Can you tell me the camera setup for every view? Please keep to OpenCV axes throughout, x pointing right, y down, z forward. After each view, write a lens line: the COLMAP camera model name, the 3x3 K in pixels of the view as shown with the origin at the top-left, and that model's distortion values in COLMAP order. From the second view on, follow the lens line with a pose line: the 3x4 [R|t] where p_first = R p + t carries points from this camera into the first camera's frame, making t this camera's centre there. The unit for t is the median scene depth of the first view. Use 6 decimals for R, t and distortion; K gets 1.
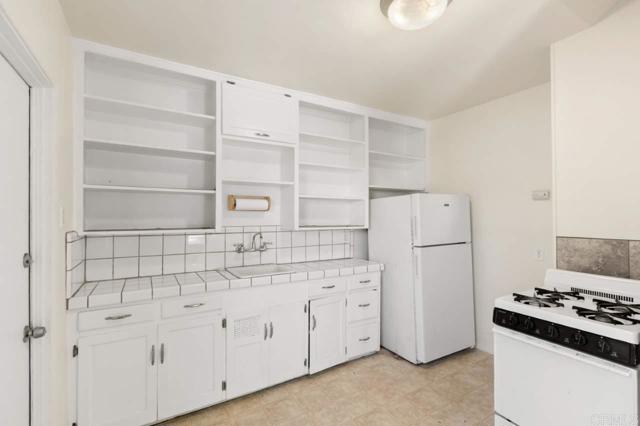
lens RADIAL K [[285.1, 0, 321.1], [0, 285.1, 211.6], [0, 0, 1]] dist [0.000711, -0.001086]
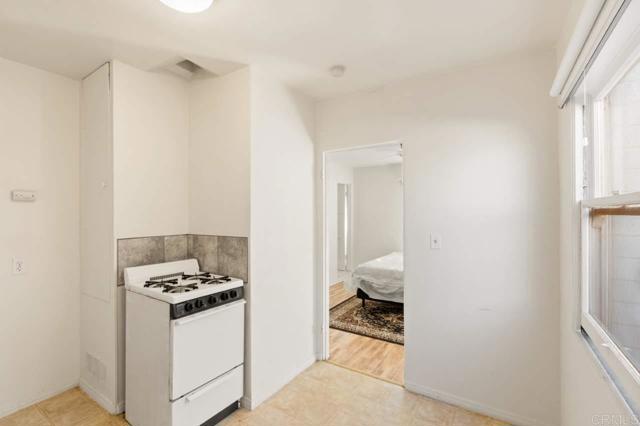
lens RADIAL K [[285.1, 0, 317.7], [0, 285.1, 214.9], [0, 0, 1]] dist [0.000711, -0.001086]
pose [[-0.428704, 0.002574, 0.903441, -0.808544], [-0.009085, 0.999933, -0.007161, -0.008212], [-0.903399, -0.011278, -0.428652, 1.276089]]
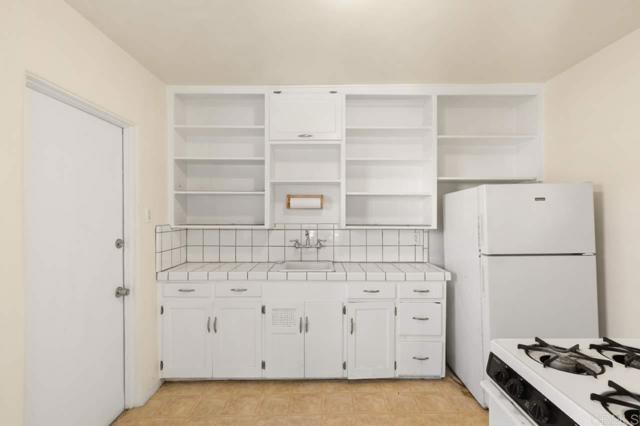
lens RADIAL K [[285.1, 0, 325.9], [0, 285.1, 211.2], [0, 0, 1]] dist [0.000711, -0.001086]
pose [[0.863789, -0.003098, -0.503844, 0.361976], [0.007159, 0.999956, 0.006125, -0.001083], [0.503802, -0.008898, 0.863773, 0.131227]]
